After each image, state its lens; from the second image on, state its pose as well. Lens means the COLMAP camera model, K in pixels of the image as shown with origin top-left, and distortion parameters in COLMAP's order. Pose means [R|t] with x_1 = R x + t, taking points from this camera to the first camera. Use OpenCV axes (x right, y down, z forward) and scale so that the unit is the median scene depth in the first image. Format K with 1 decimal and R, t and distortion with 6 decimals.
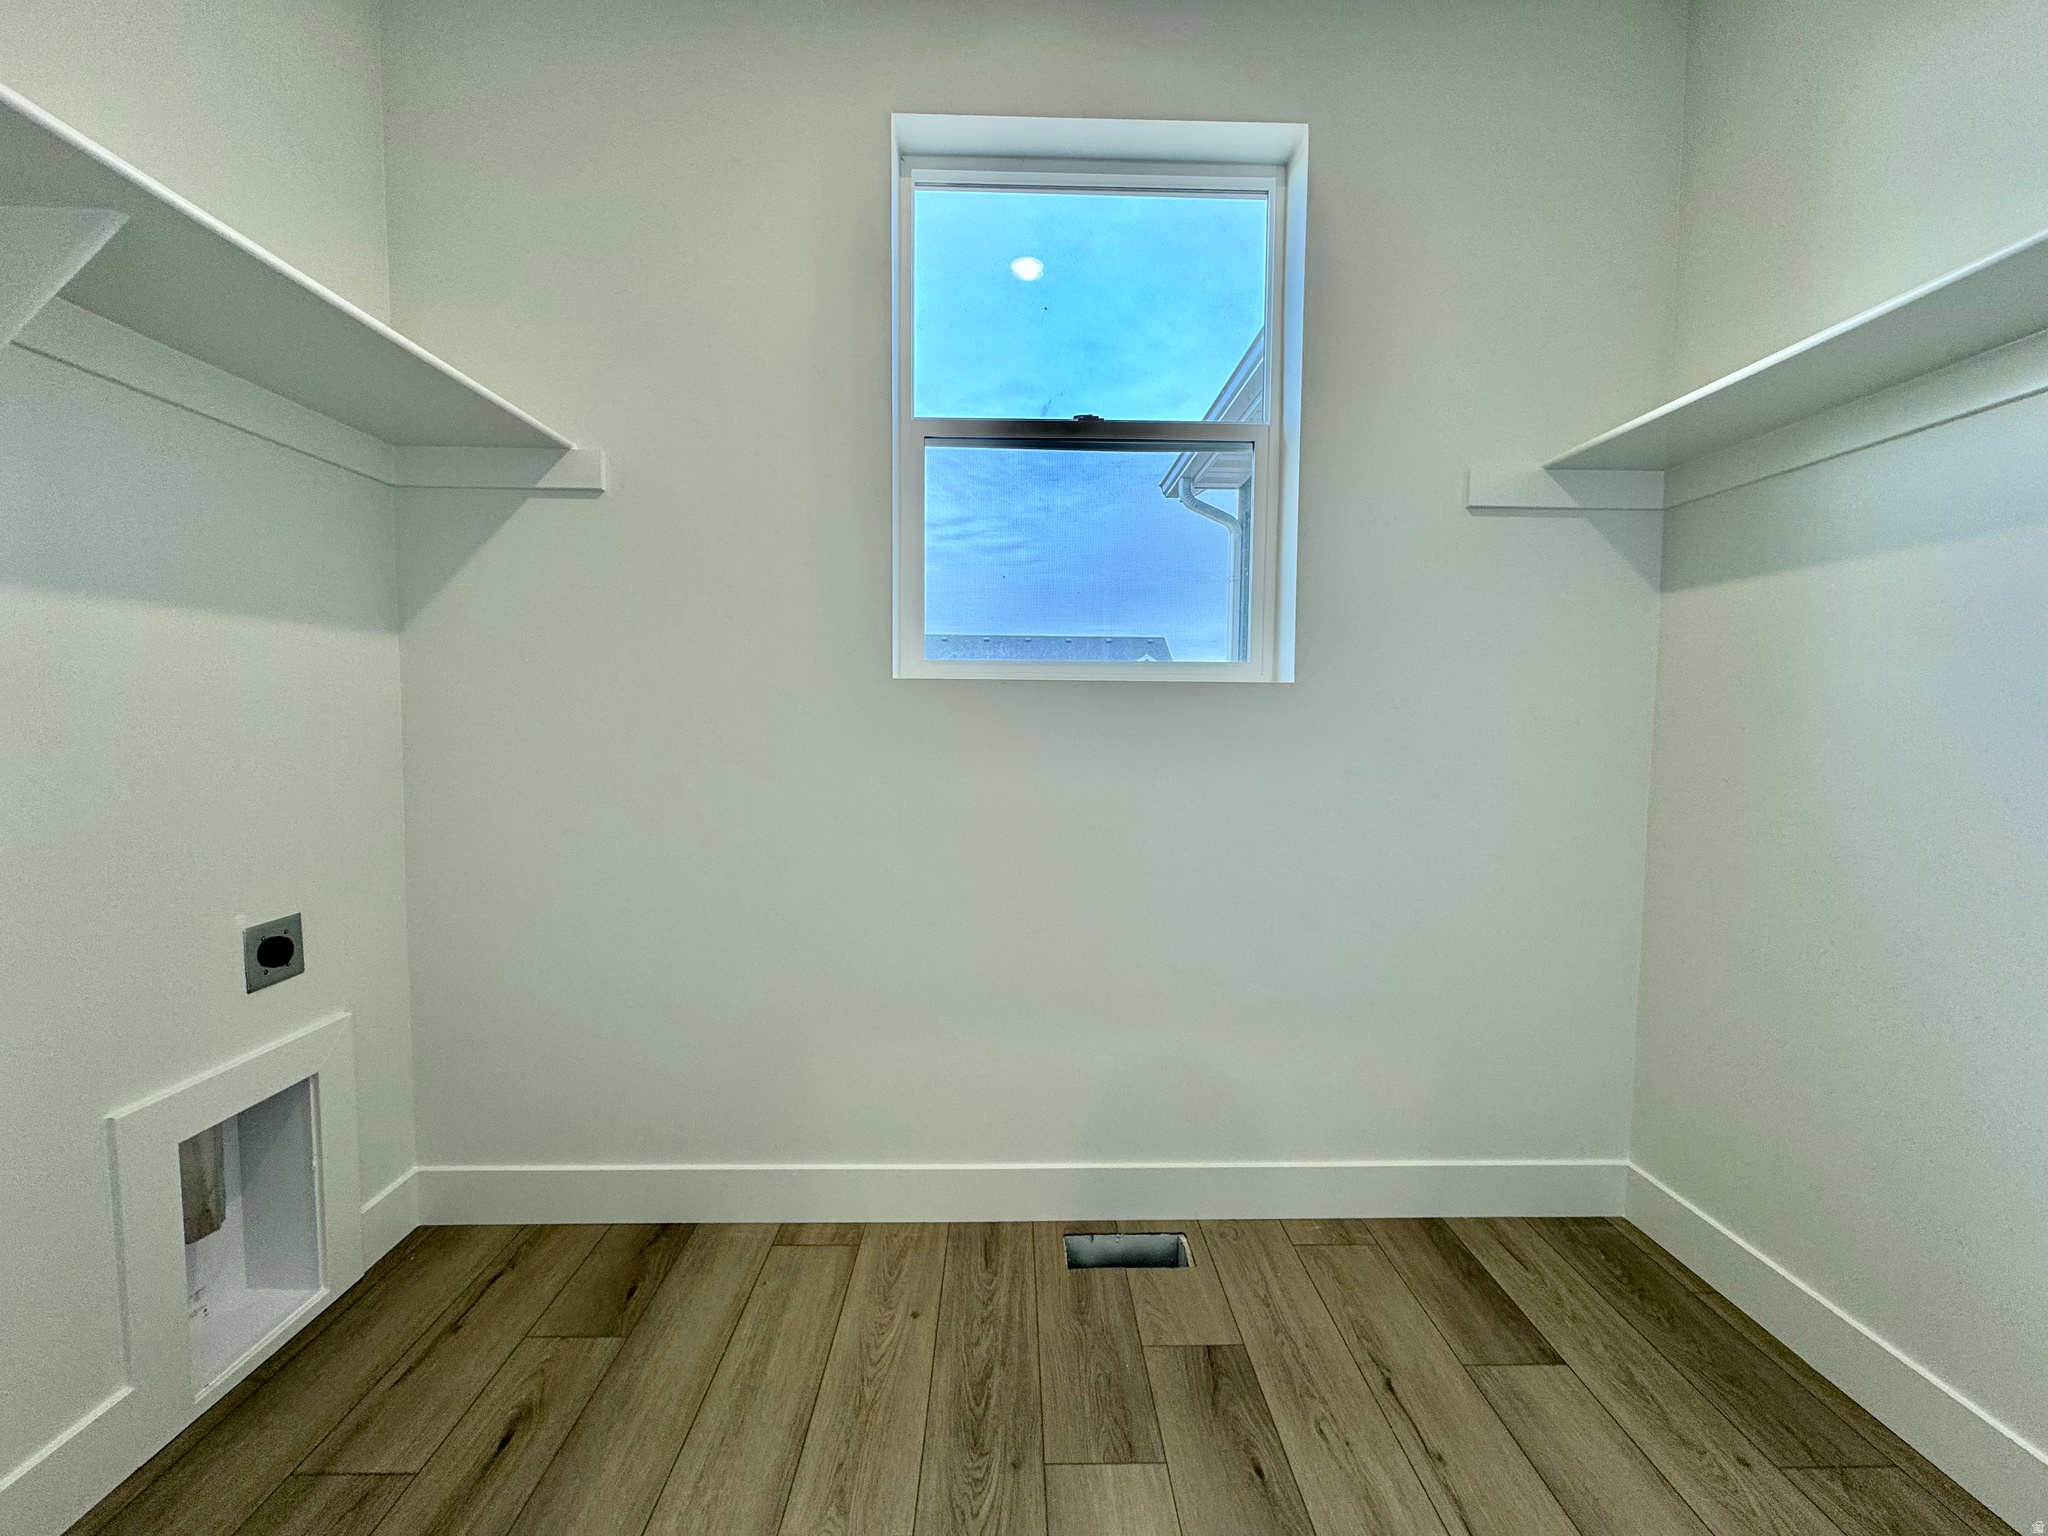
lens RADIAL K [[817.7, 0, 1024.0], [0, 817.7, 768.0], [0, 0, 1]] dist [-0.002310, -0.000491]
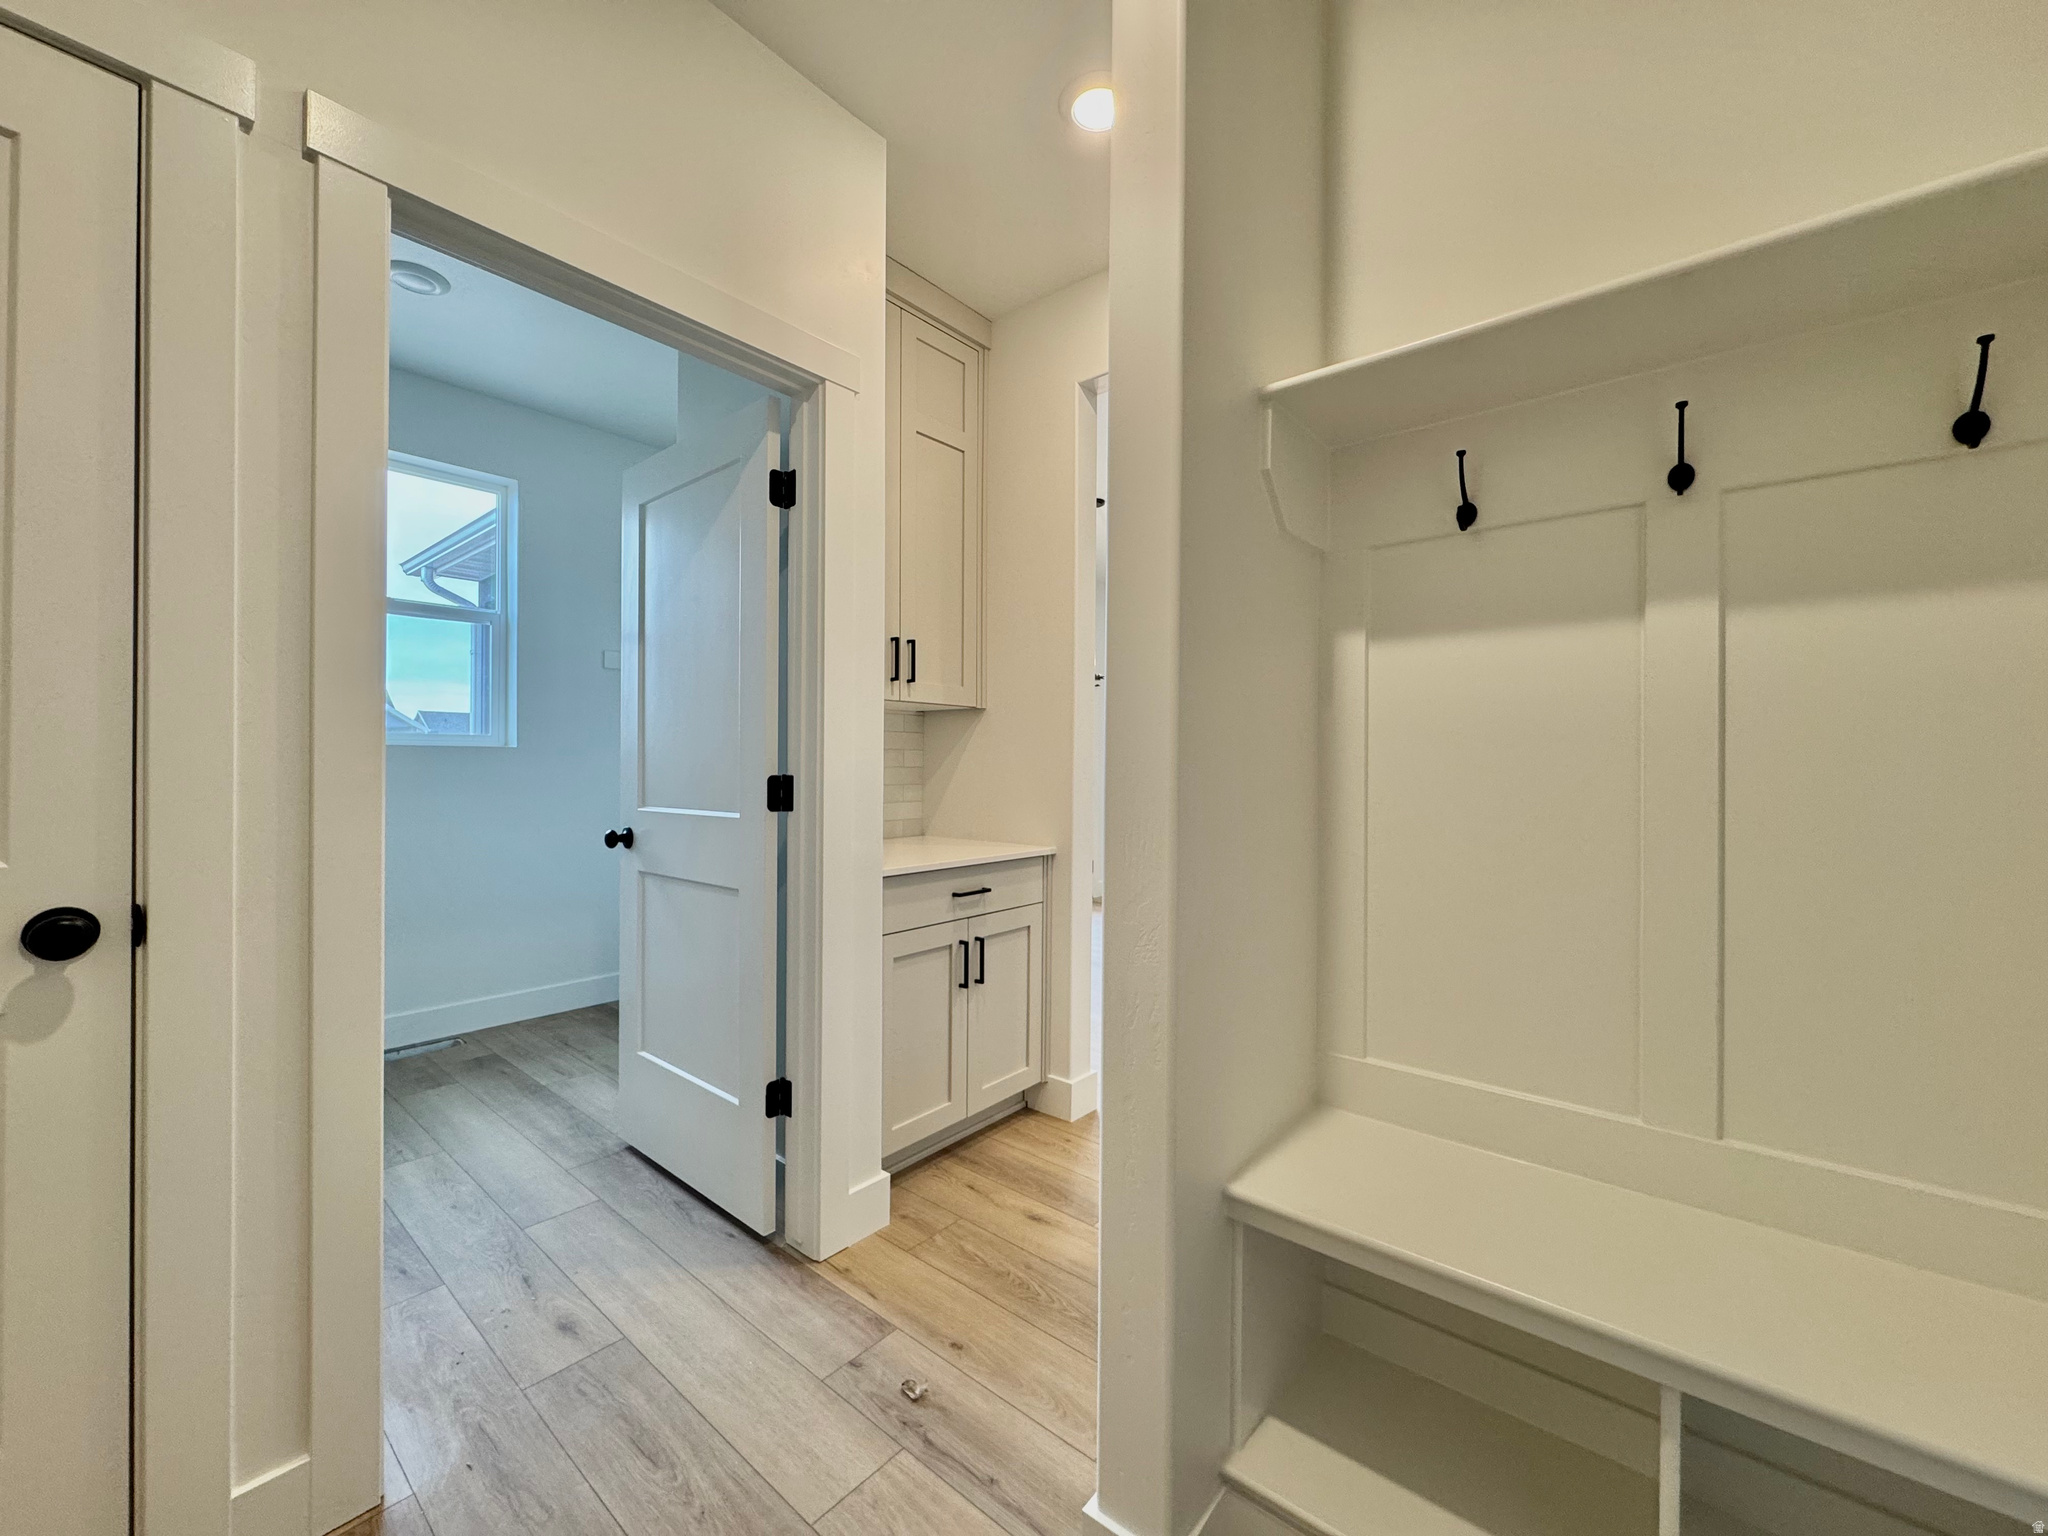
lens RADIAL K [[817.7, 0, 1024.0], [0, 817.7, 768.0], [0, 0, 1]] dist [-0.002310, -0.000491]
pose [[0.661802, -0.007503, 0.749641, -0.328225], [0.038953, 0.998943, -0.024390, 0.045254], [-0.748666, 0.045343, 0.661395, -1.187064]]
